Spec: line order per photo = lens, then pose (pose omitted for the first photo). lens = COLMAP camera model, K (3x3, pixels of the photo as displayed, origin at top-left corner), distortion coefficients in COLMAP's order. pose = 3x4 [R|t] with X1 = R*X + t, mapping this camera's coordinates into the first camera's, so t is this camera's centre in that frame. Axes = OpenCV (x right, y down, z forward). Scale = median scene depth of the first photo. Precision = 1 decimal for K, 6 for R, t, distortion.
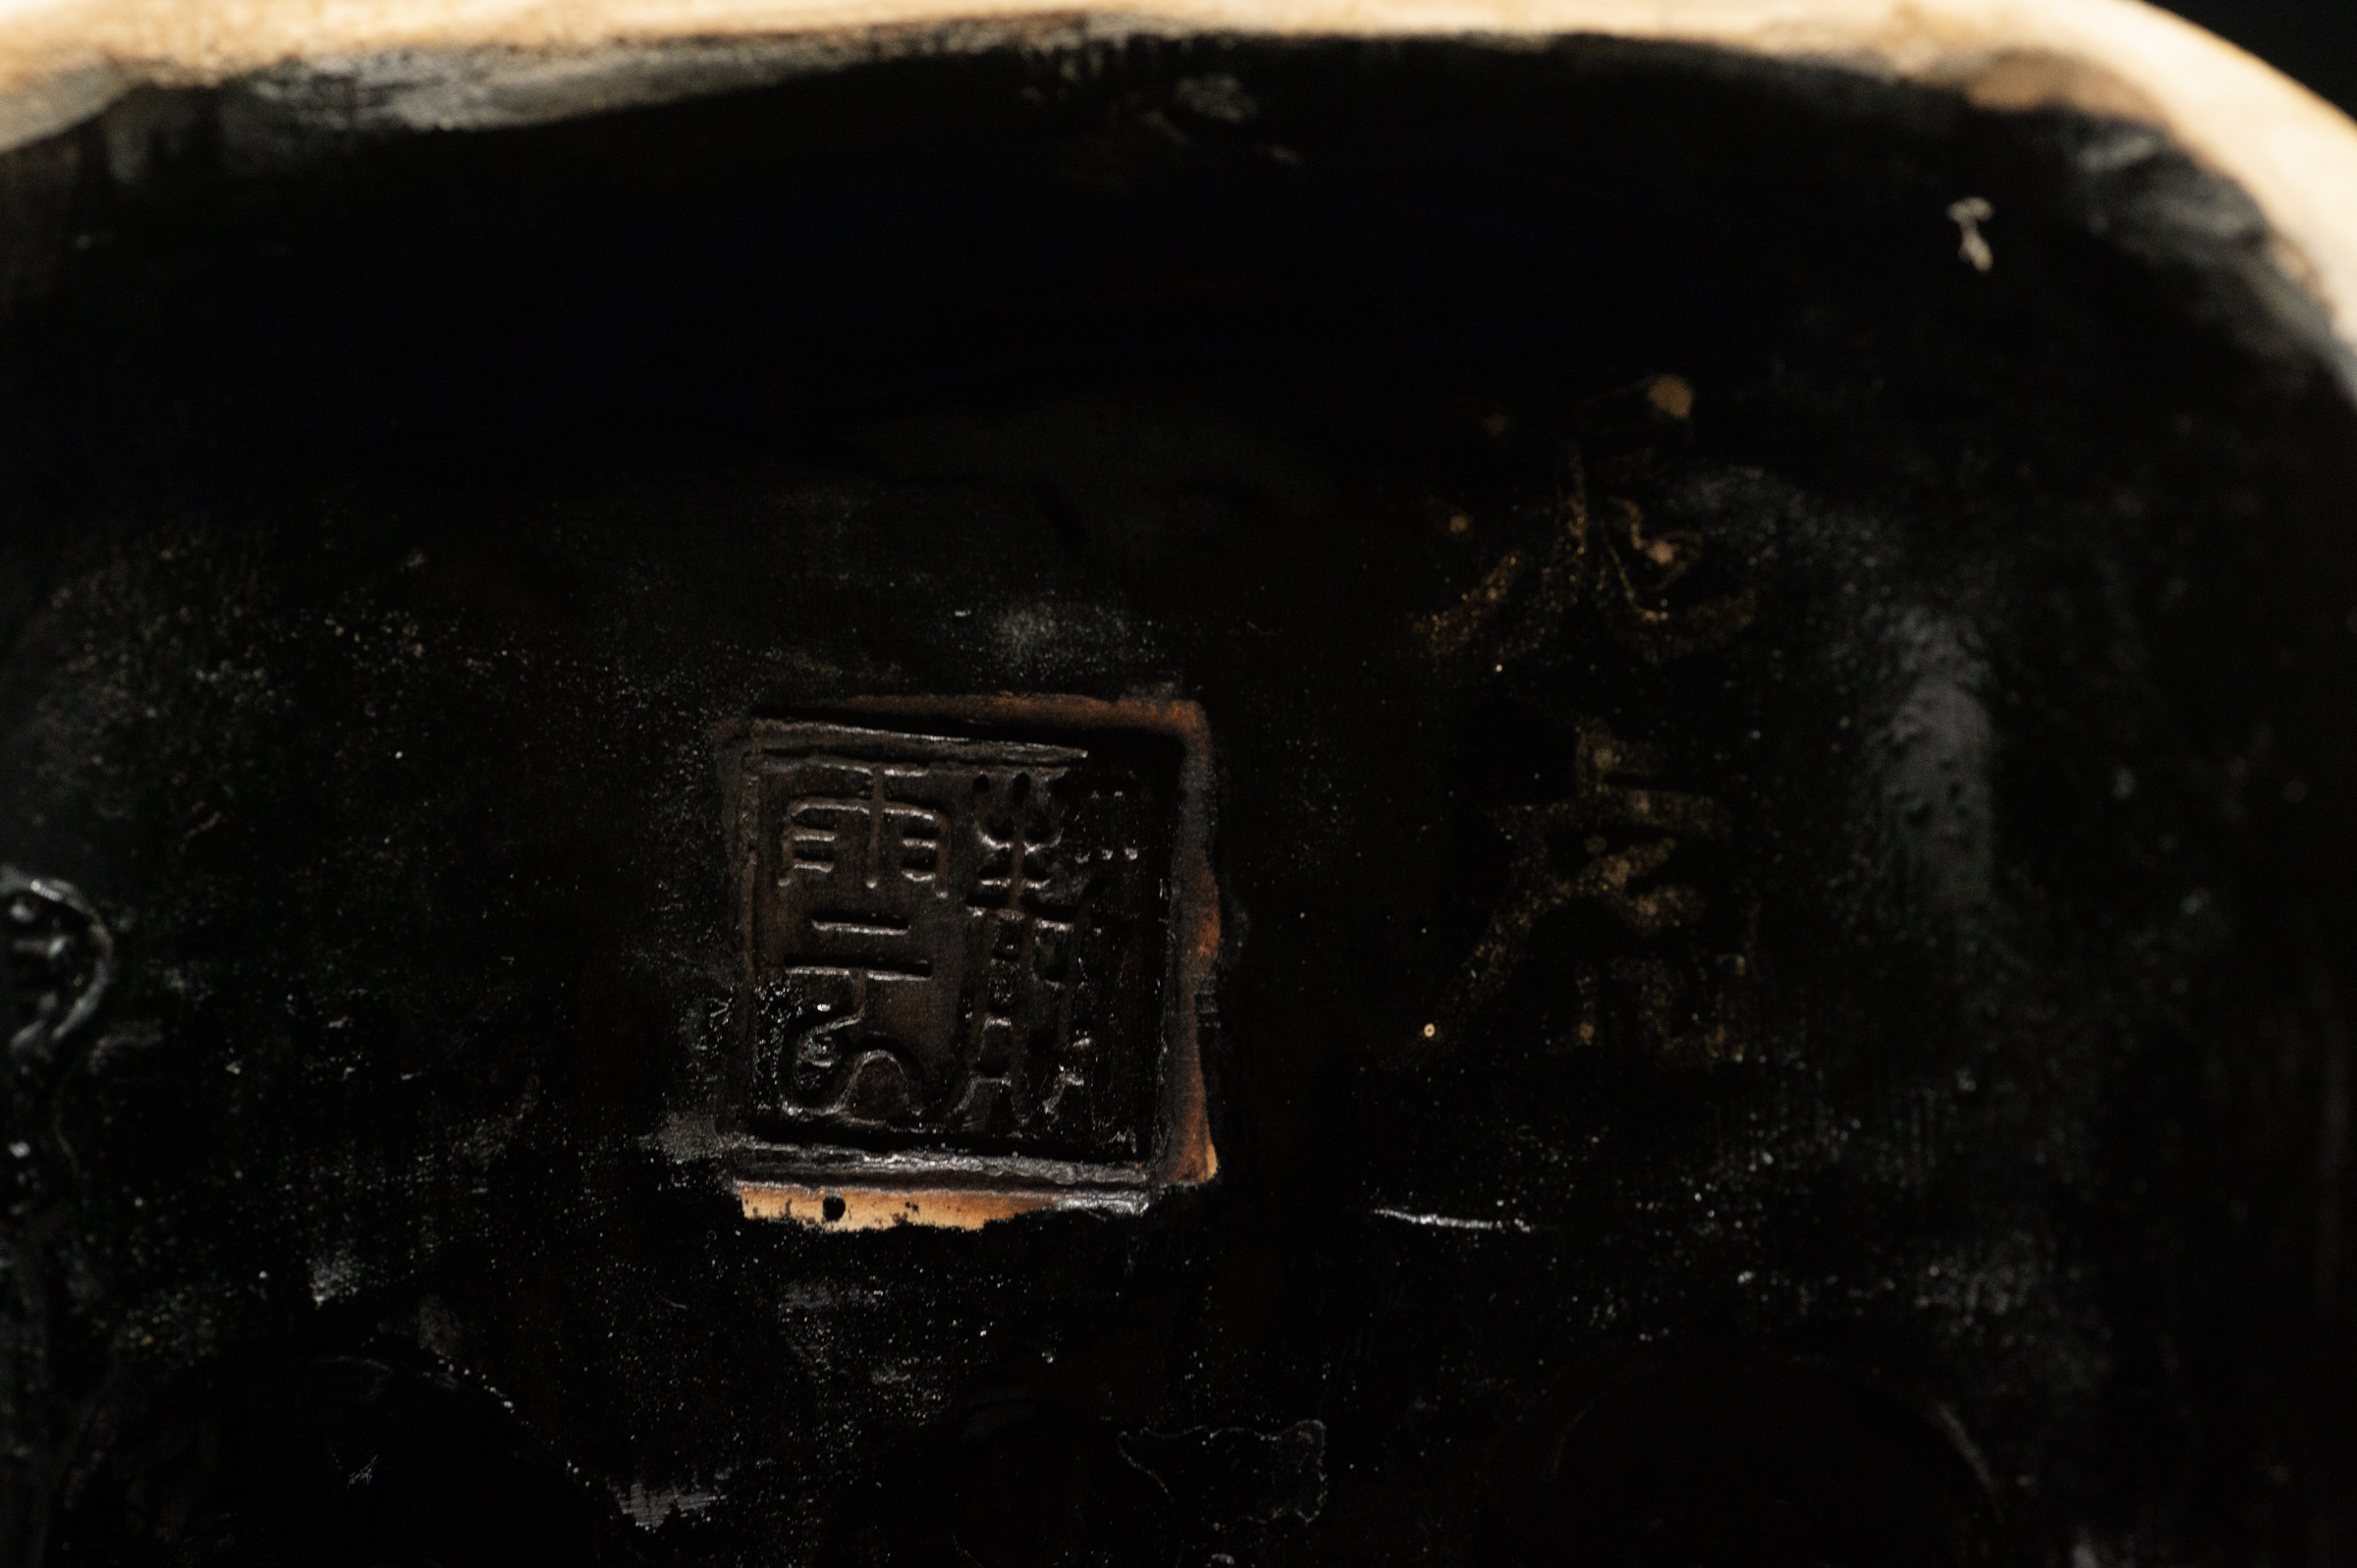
lens RADIAL K [[7998.2, 0, 1190.5], [0, 7998.2, 854.7], [0, 0, 1]] dist [0.202153, 0.000000]
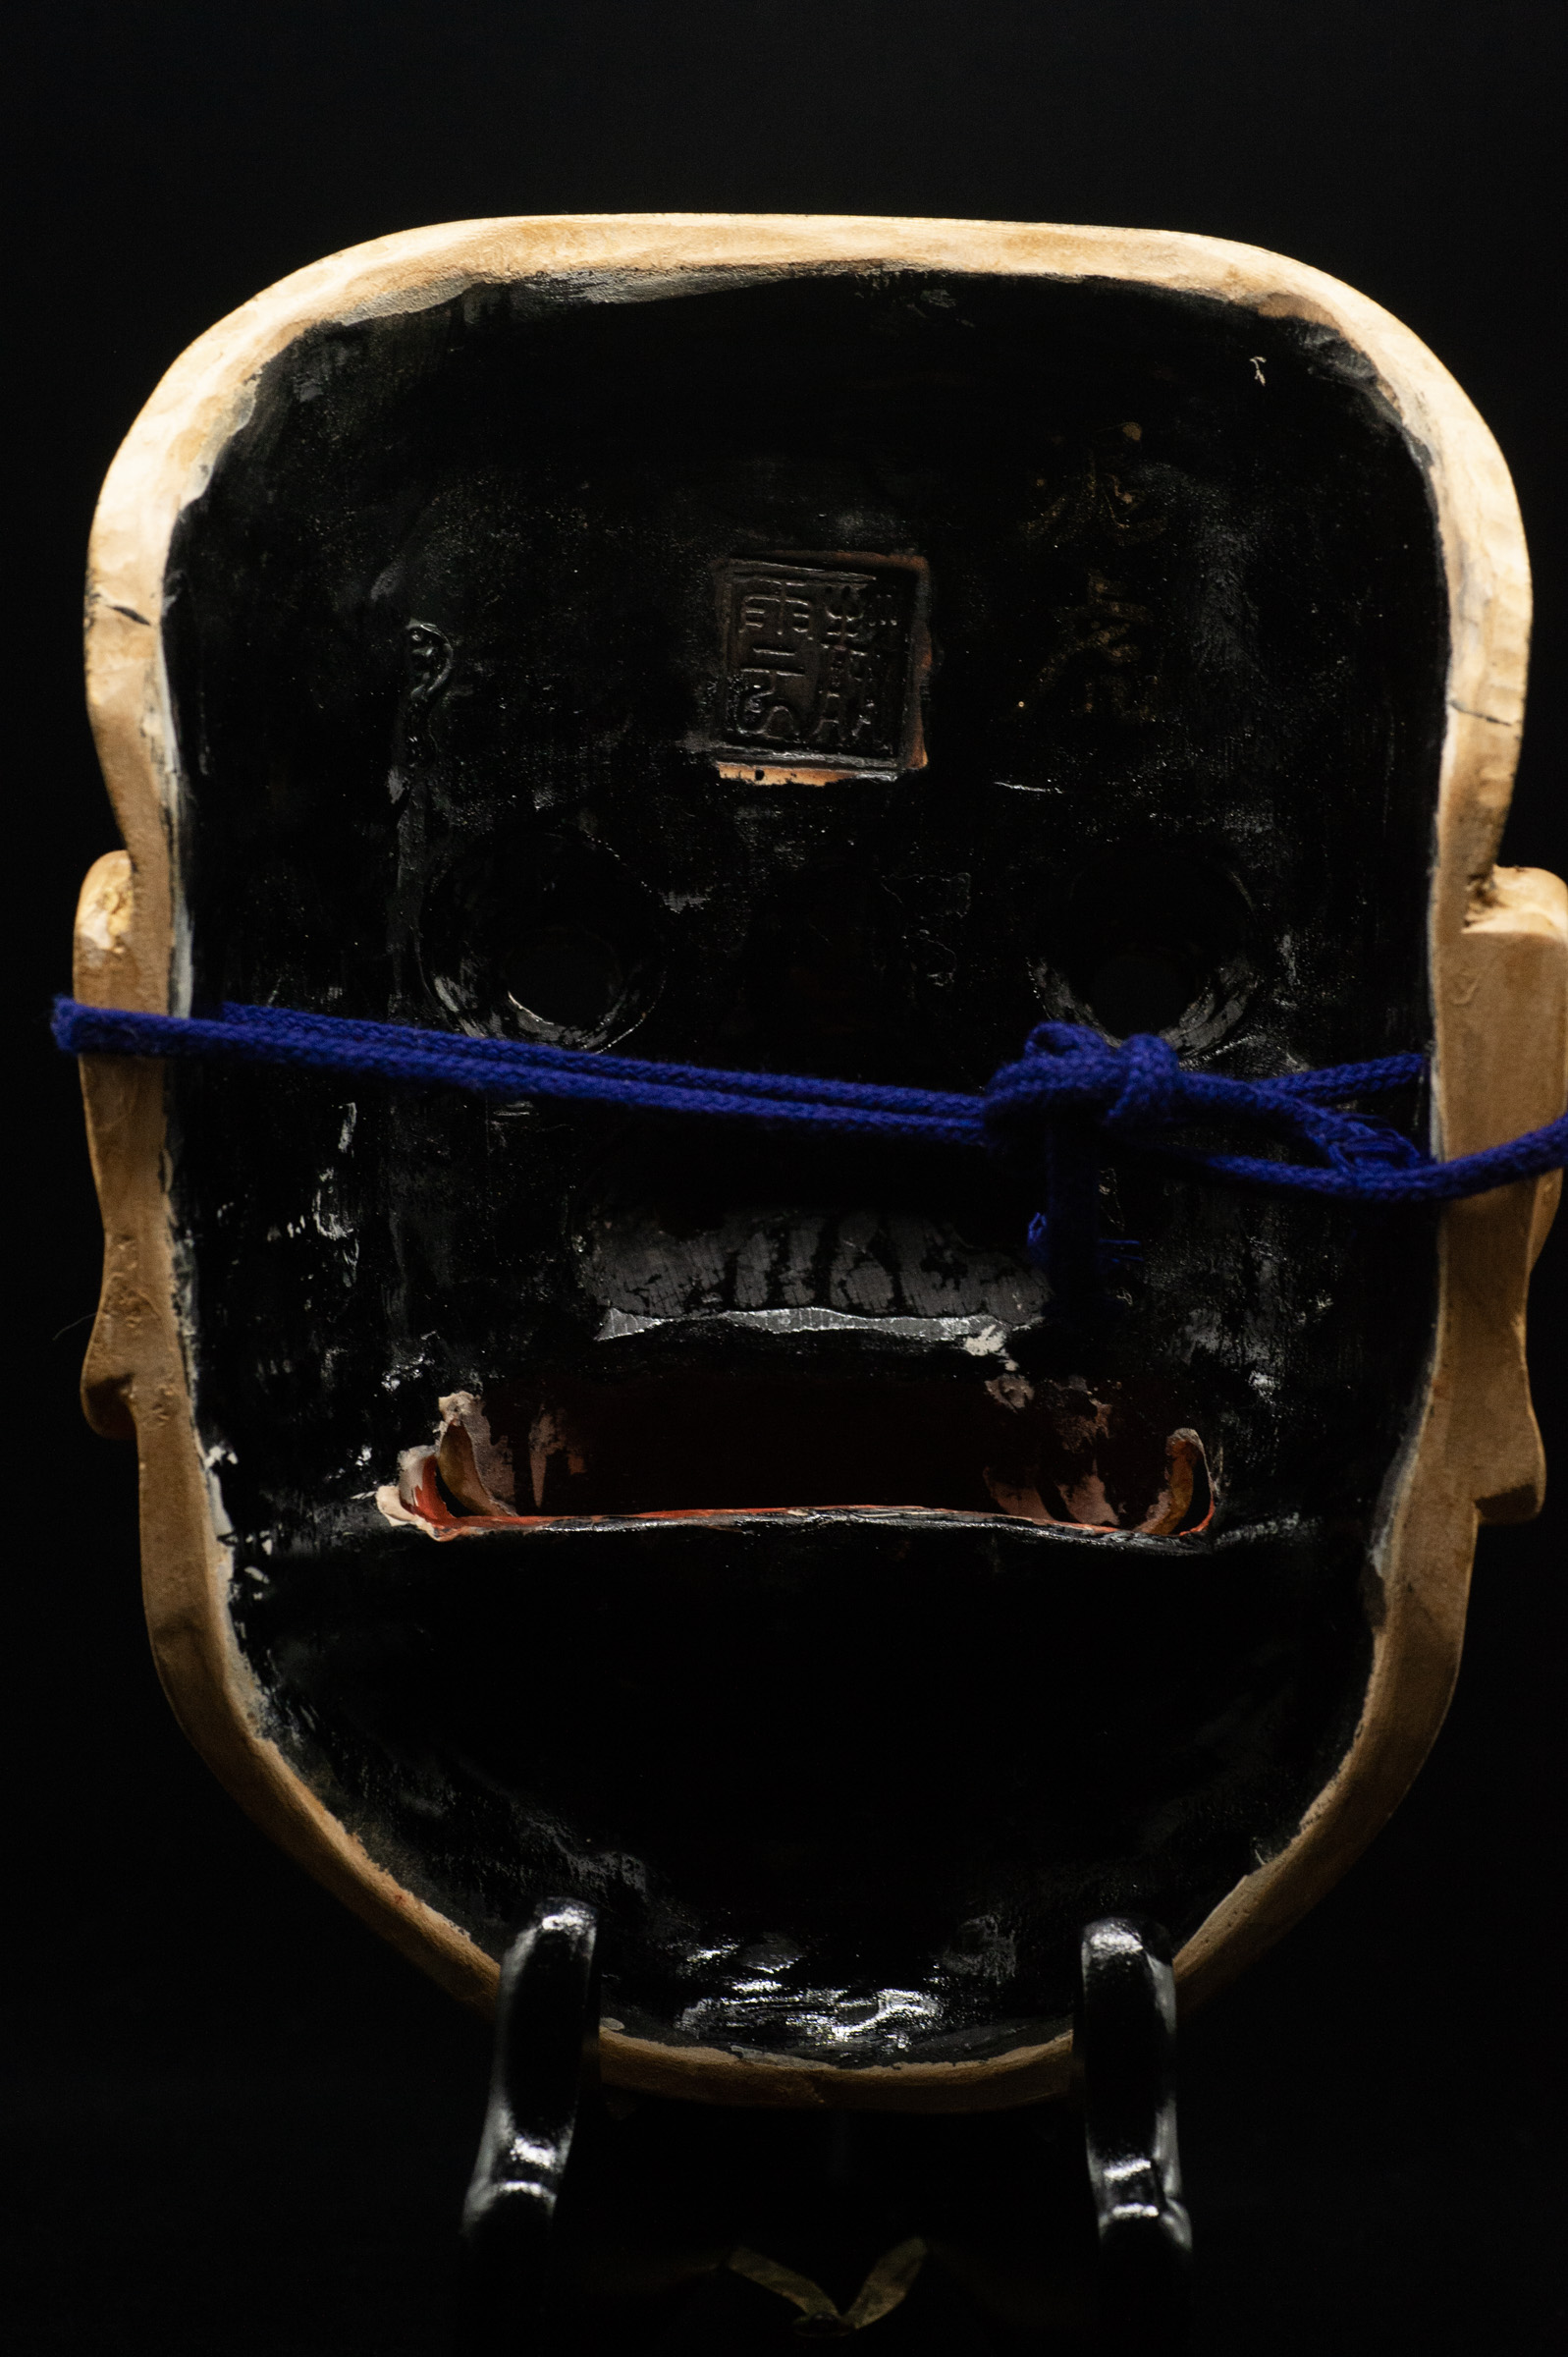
lens RADIAL K [[7998.2, 0, 790.2], [0, 7998.2, 1330.1], [0, 0, 1]] dist [0.202153, 0.000000]
pose [[0.999199, 0.029552, -0.026964, 0.031220], [-0.026285, 0.993087, 0.114400, -0.061495], [0.030158, -0.113600, 0.993069, -1.316404]]
